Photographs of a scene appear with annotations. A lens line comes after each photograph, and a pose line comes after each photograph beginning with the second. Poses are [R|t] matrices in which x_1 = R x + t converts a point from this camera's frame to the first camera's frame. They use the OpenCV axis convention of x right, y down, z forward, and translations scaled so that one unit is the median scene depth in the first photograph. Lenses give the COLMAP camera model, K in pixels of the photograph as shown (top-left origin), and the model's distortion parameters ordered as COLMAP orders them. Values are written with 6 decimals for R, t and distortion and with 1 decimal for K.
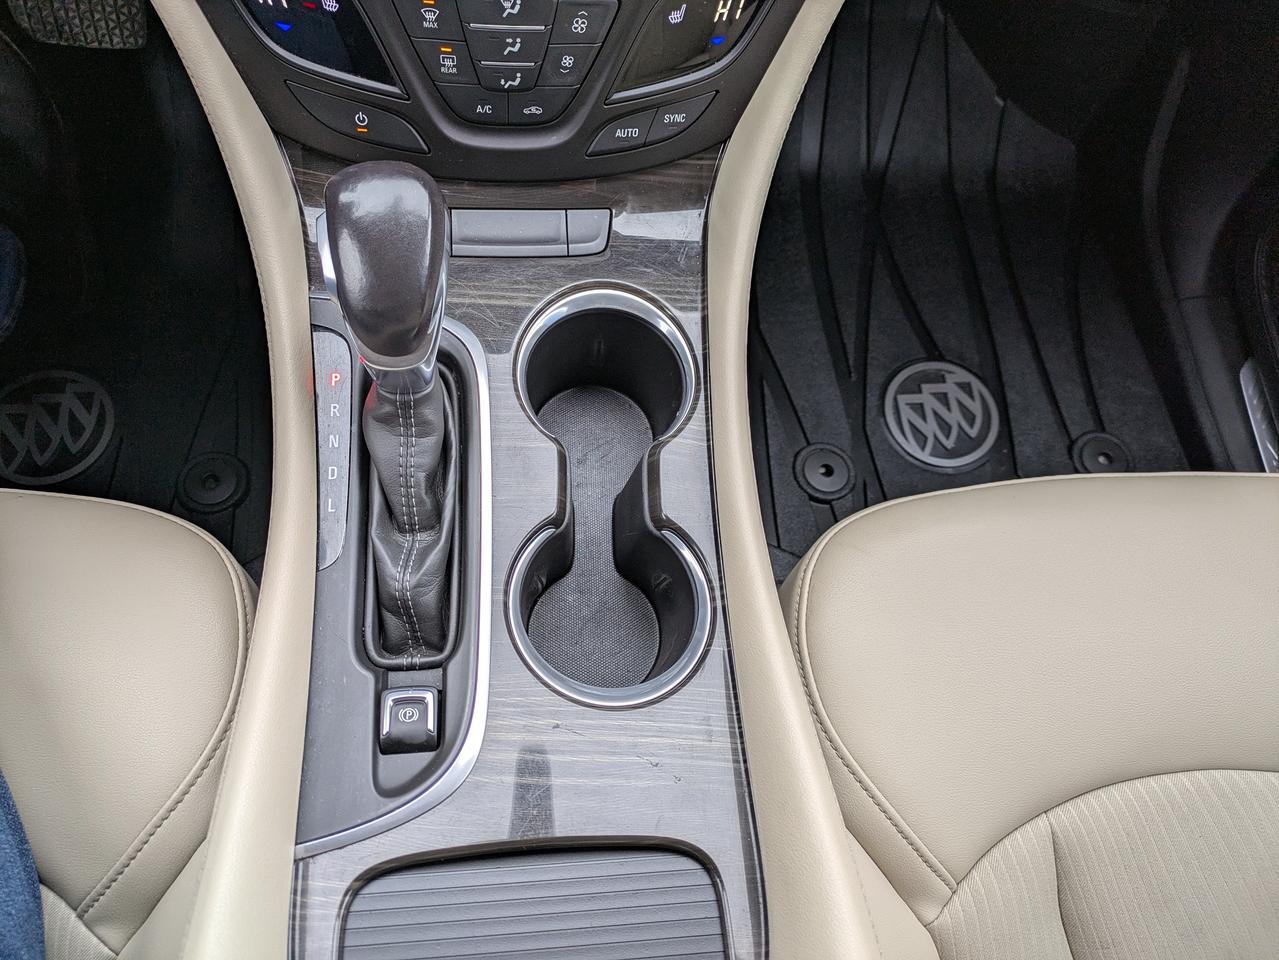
lens RADIAL K [[946.8, 0, 604.3], [0, 946.8, 485.4], [0, 0, 1]] dist [0.011218, -0.004046]
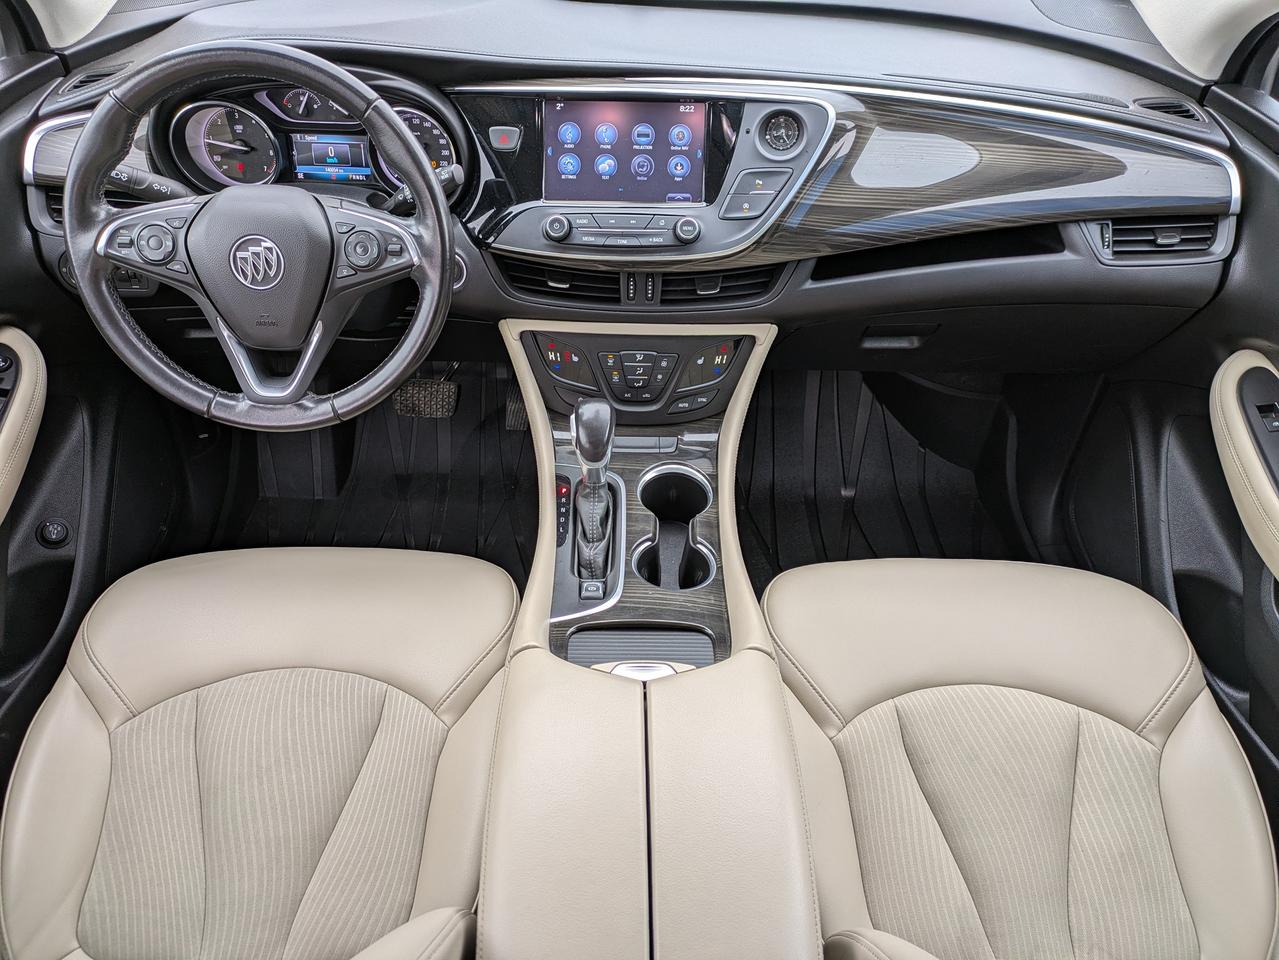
lens RADIAL K [[968.9, 0, 626.4], [0, 968.9, 481.9], [0, 0, 1]] dist [0.032673, -0.017591]
pose [[0.995623, -0.010820, -0.092834, 0.113311], [-0.033231, 0.887388, -0.459823, 1.030948], [0.087356, 0.460896, 0.883145, -1.232521]]
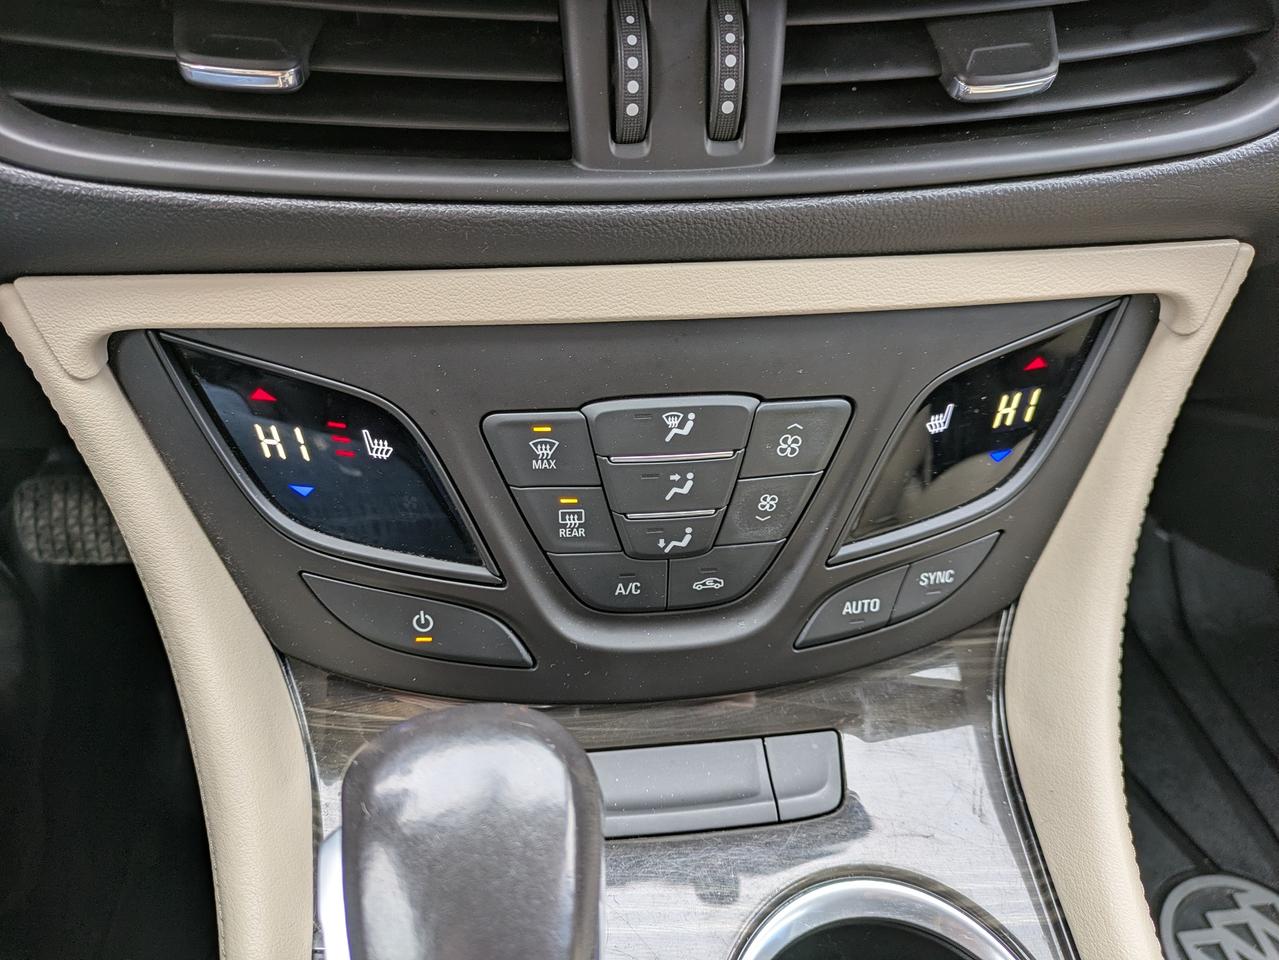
lens RADIAL K [[968.9, 0, 626.4], [0, 968.9, 481.9], [0, 0, 1]] dist [0.032673, -0.017591]
pose [[0.996472, -0.082821, -0.013591, -0.113063], [0.066988, 0.882399, -0.465709, -0.170694], [0.050563, 0.463155, 0.884834, 0.425774]]
